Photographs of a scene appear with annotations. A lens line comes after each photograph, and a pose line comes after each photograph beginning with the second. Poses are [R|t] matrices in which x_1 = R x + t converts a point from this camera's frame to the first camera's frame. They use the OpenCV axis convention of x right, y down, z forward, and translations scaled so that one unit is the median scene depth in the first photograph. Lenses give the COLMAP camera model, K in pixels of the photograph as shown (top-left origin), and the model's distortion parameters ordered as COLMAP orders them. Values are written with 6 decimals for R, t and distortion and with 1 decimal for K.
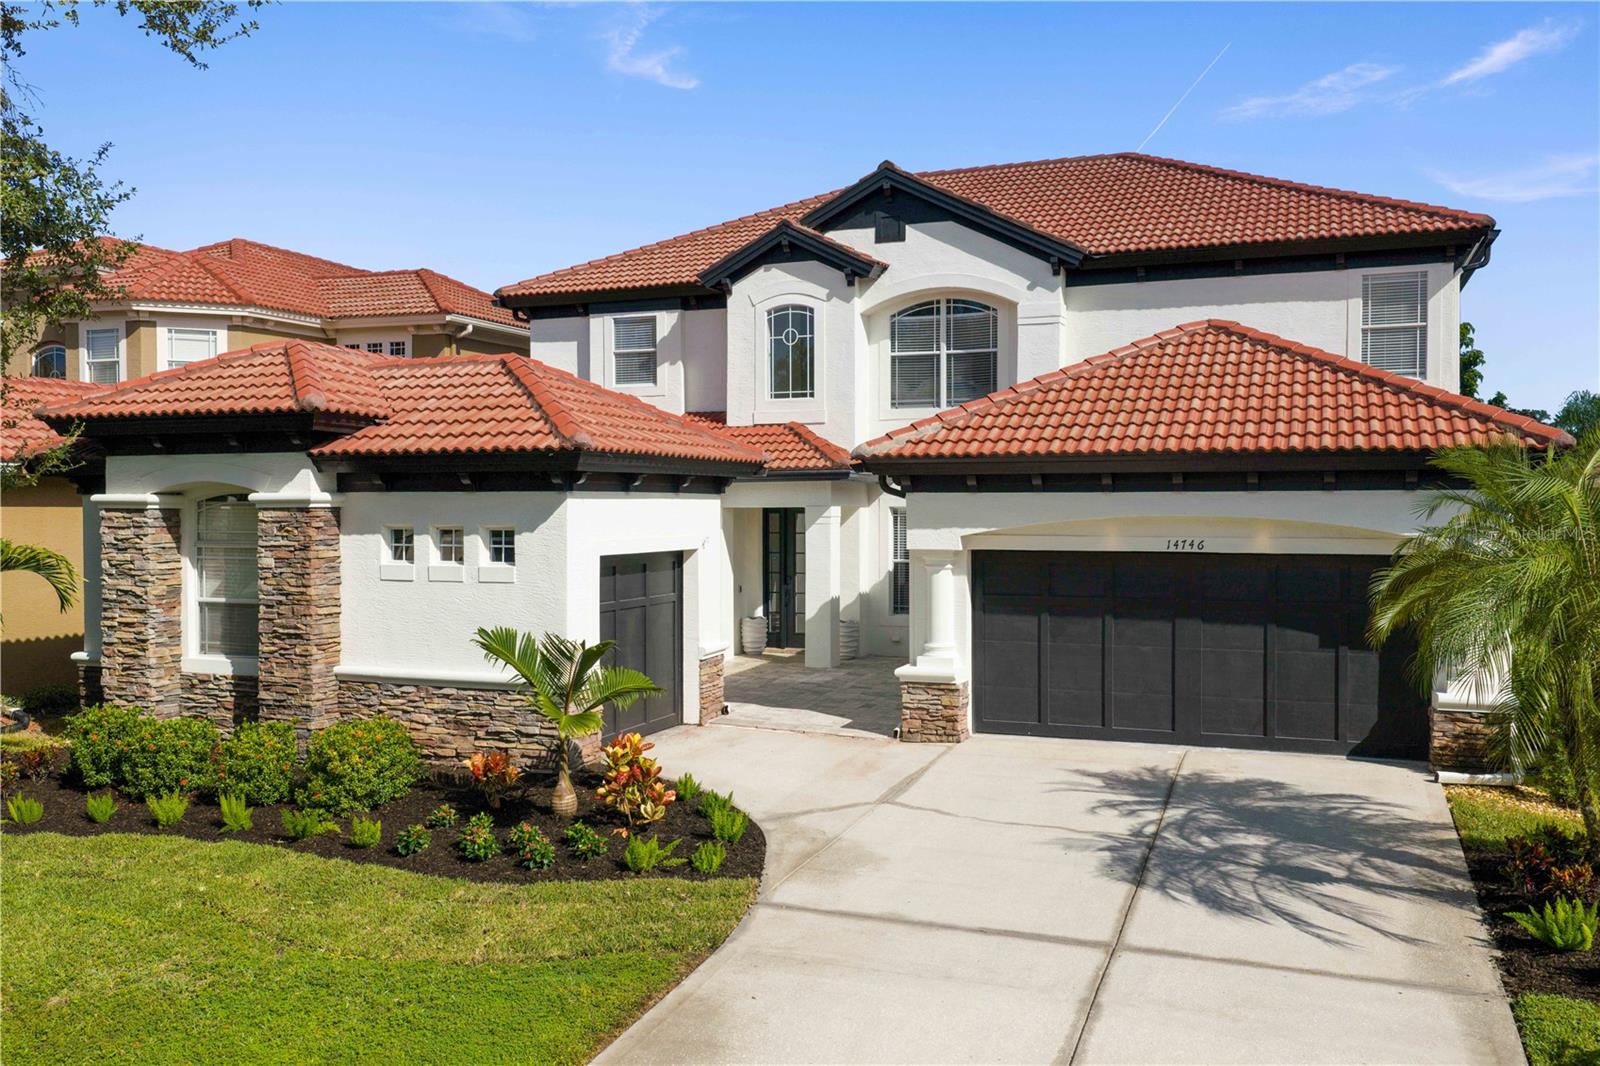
lens RADIAL K [[1325.1, 0, 801.6], [0, 1325.1, 531.4], [0, 0, 1]] dist [0.018540, -0.034727]
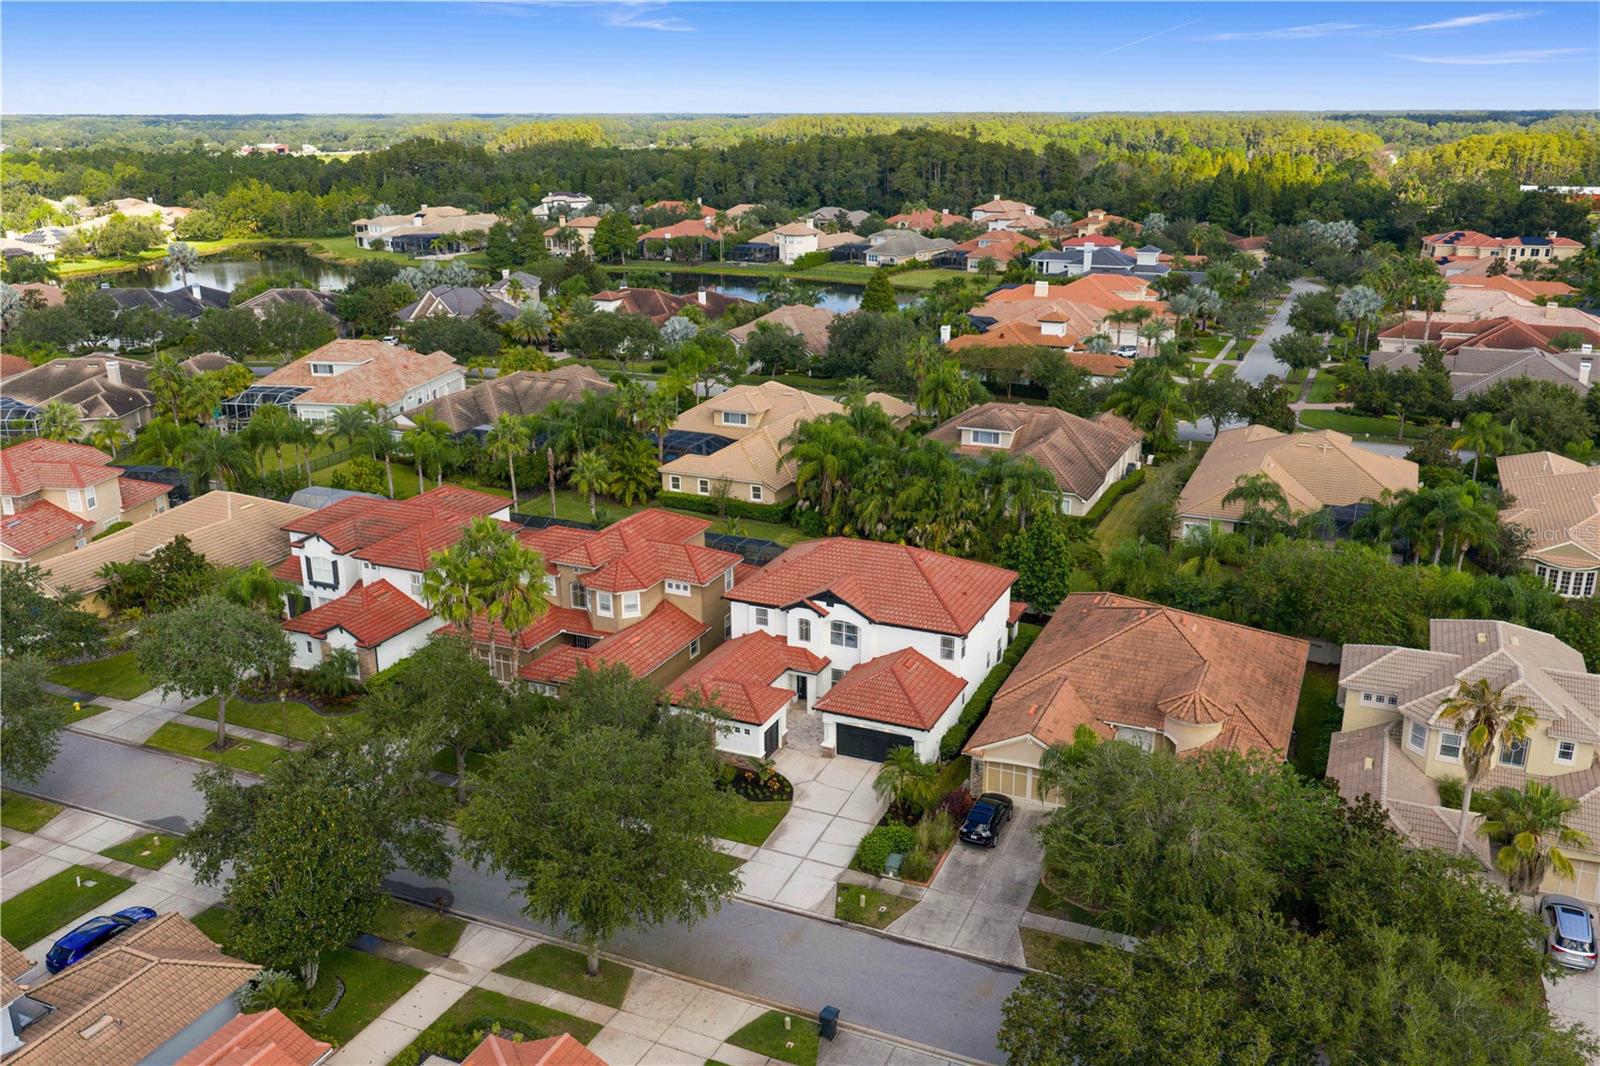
lens RADIAL K [[1325.1, 0, 801.9], [0, 1325.1, 531.8], [0, 0, 1]] dist [0.018540, -0.034727]
pose [[0.998898, 0.013676, -0.044892, 0.234484], [-0.000104, 0.957238, 0.289300, -2.320604], [0.046929, -0.288977, 0.956185, -3.926057]]
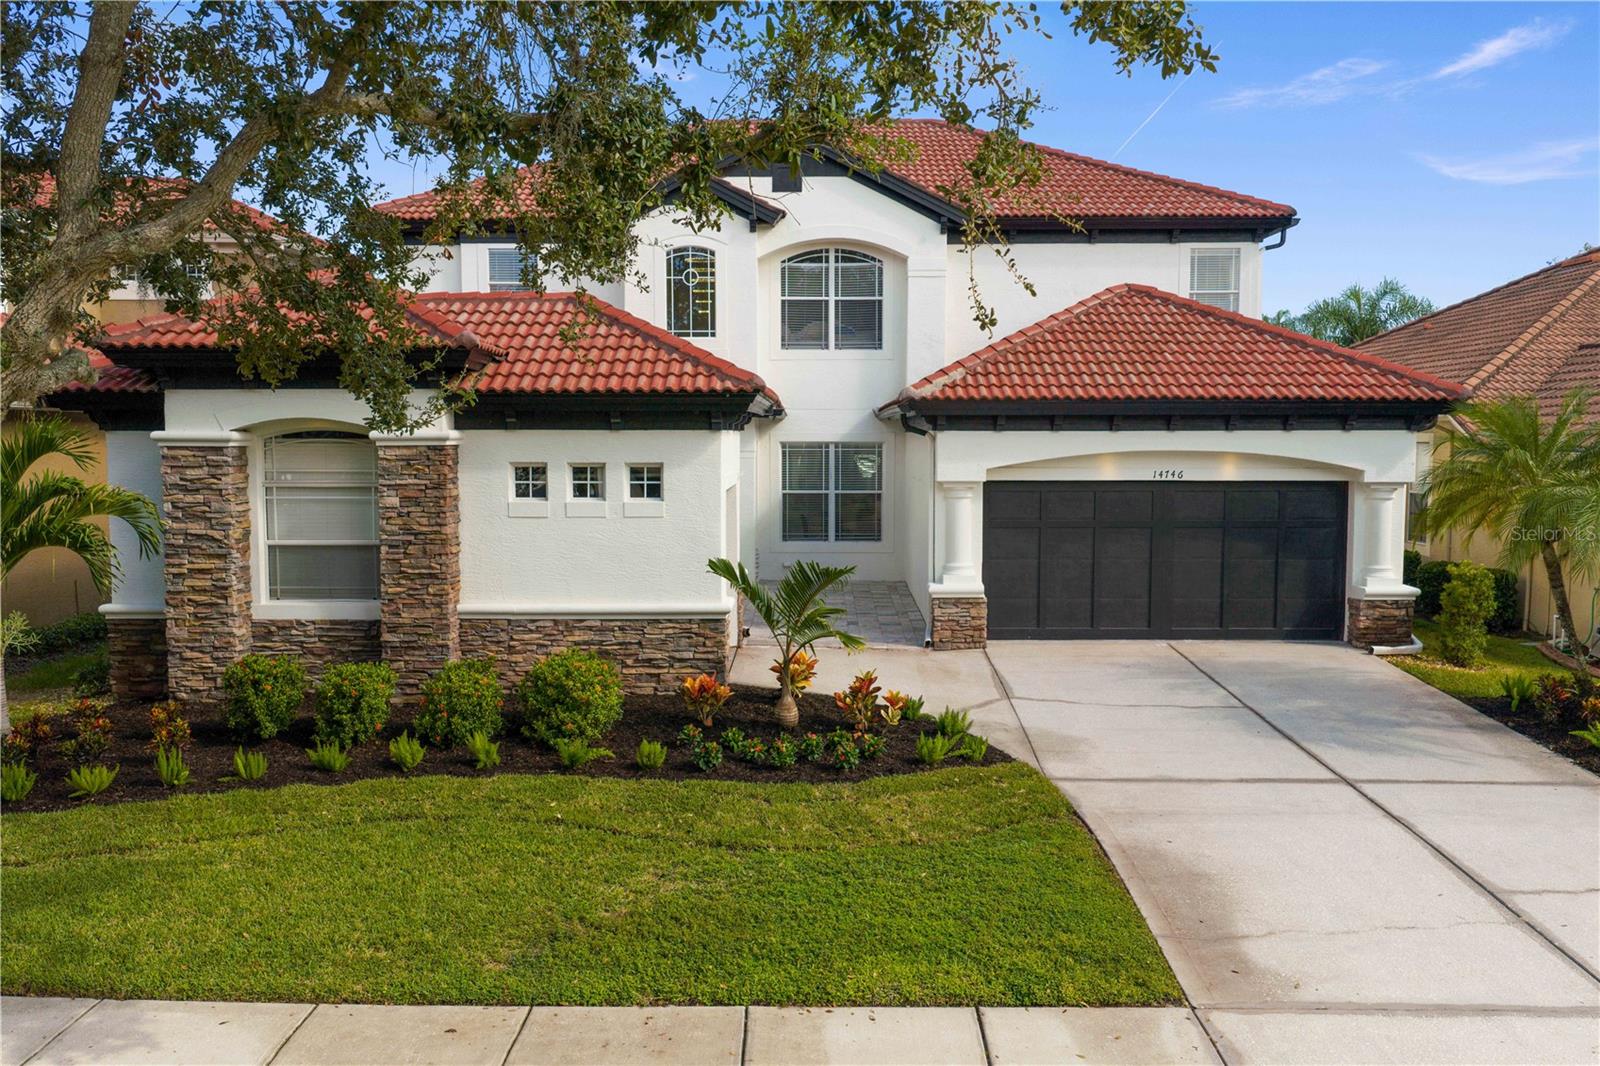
lens RADIAL K [[1325.1, 0, 797.9], [0, 1325.1, 536.4], [0, 0, 1]] dist [0.018540, -0.034727]
pose [[0.936358, -0.025972, 0.350084, -0.462541], [0.006246, 0.998334, 0.057356, -0.005197], [-0.350991, -0.051519, 0.934961, -0.017311]]
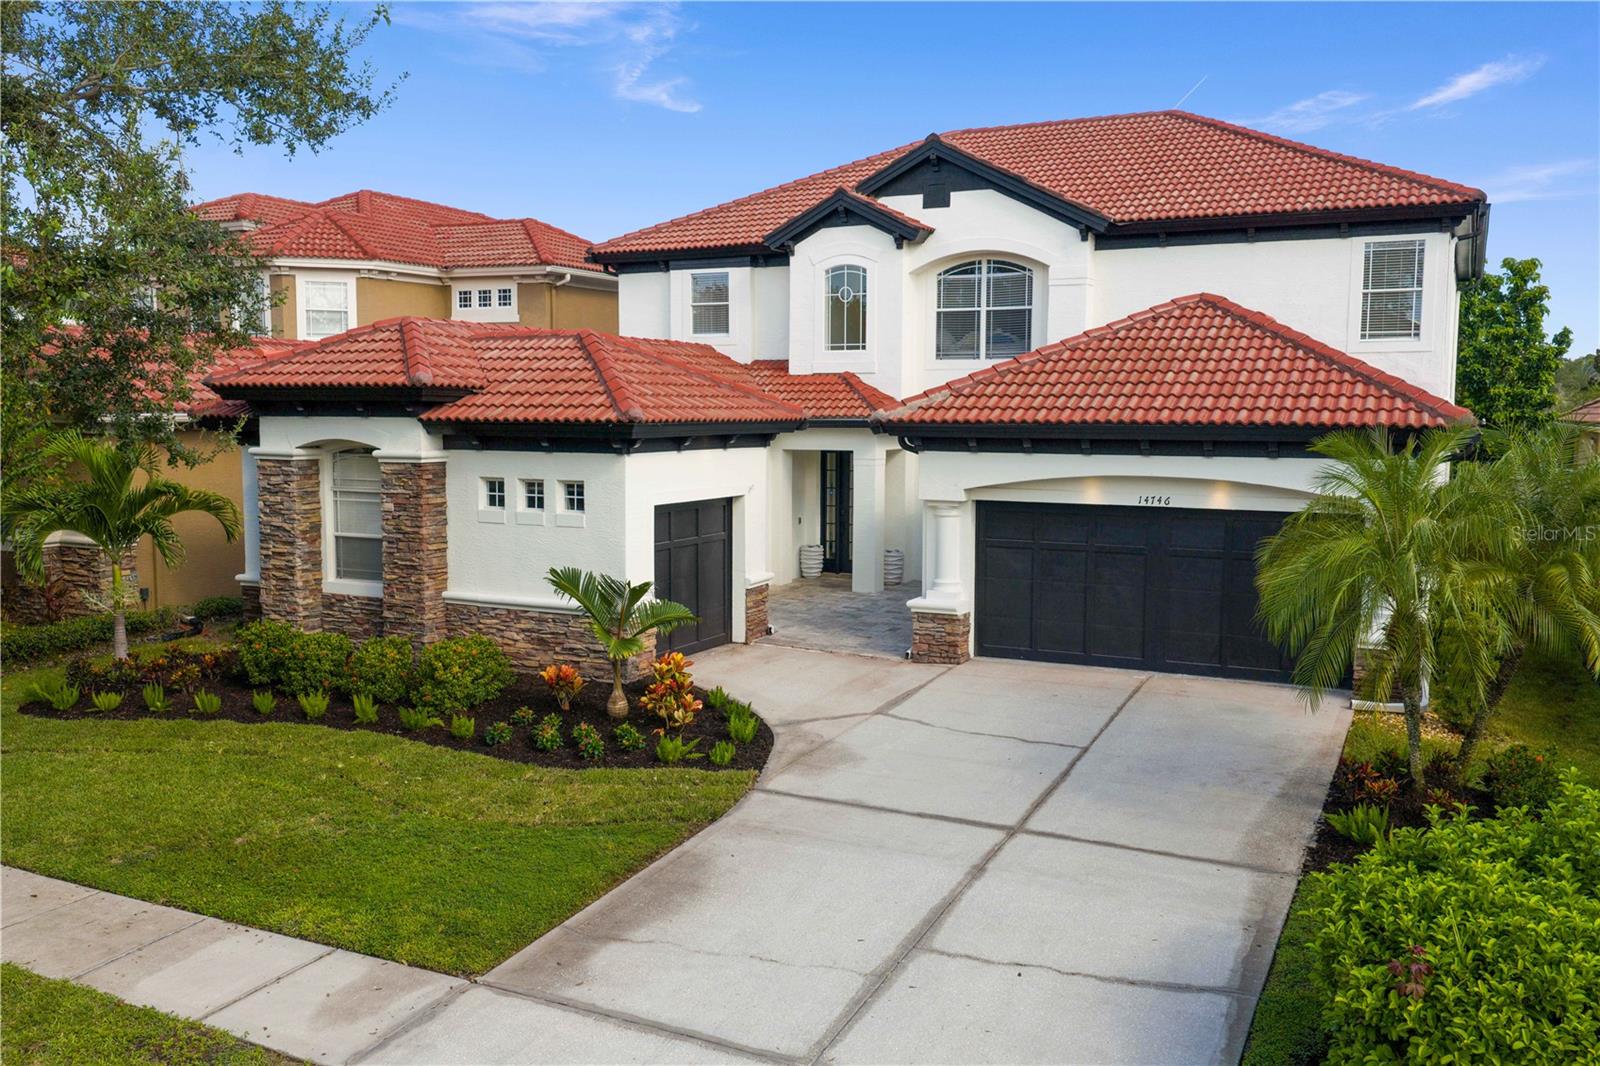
lens RADIAL K [[1325.1, 0, 802.9], [0, 1325.1, 532.6], [0, 0, 1]] dist [0.018540, -0.034727]
pose [[0.995978, 0.014051, -0.088484, 0.088014], [-0.007466, 0.997207, 0.074315, -0.046663], [0.089281, -0.073355, 0.993302, -0.185315]]
